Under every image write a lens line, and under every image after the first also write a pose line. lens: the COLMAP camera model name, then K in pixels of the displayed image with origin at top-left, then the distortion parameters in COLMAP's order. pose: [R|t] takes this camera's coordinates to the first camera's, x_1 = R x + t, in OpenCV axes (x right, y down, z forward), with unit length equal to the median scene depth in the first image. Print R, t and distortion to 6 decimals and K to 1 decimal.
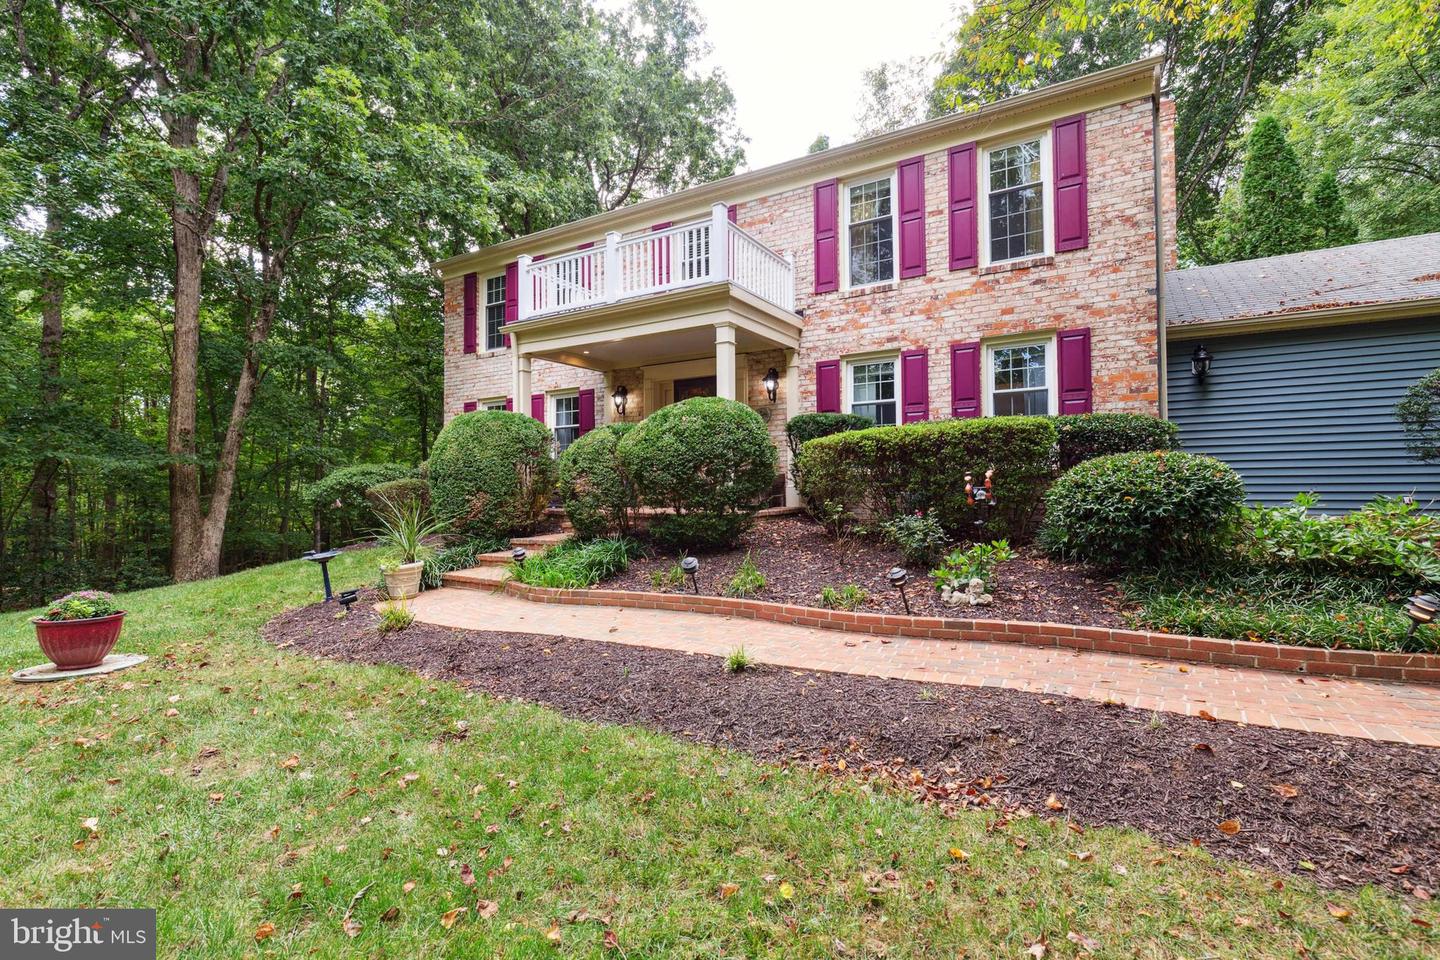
lens RADIAL K [[664.7, 0, 726.2], [0, 664.7, 475.9], [0, 0, 1]] dist [0.005512, -0.000871]
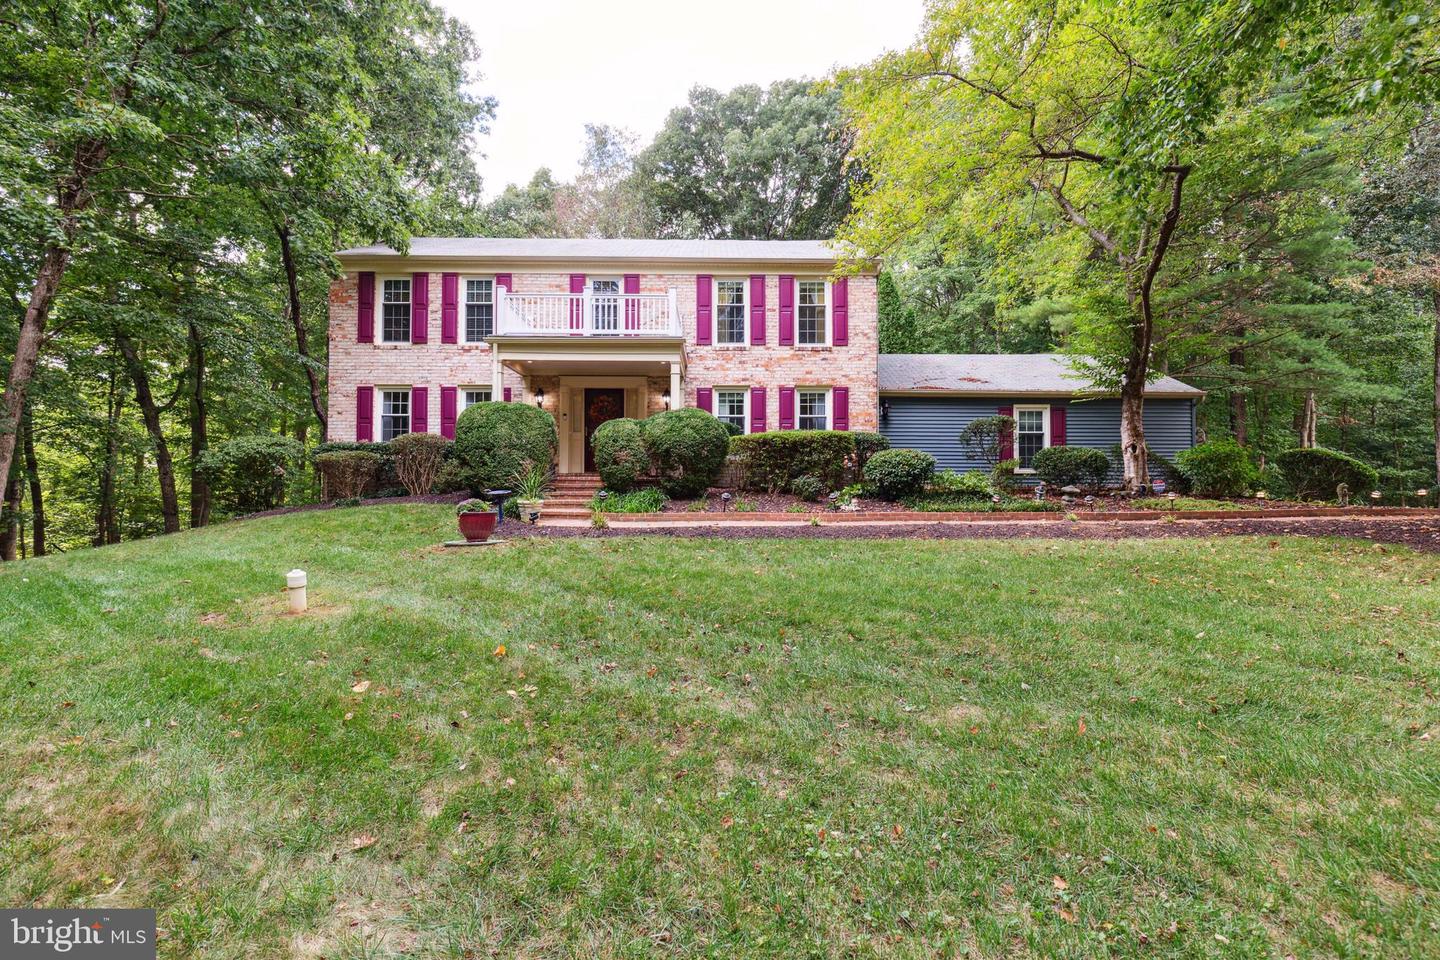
lens RADIAL K [[664.7, 0, 713.8], [0, 664.7, 486.6], [0, 0, 1]] dist [0.005512, -0.000871]
pose [[0.854020, 0.020605, 0.519832, -0.710853], [-0.022749, 0.999739, -0.002254, 0.072527], [-0.519743, -0.009901, 0.854266, -0.409174]]
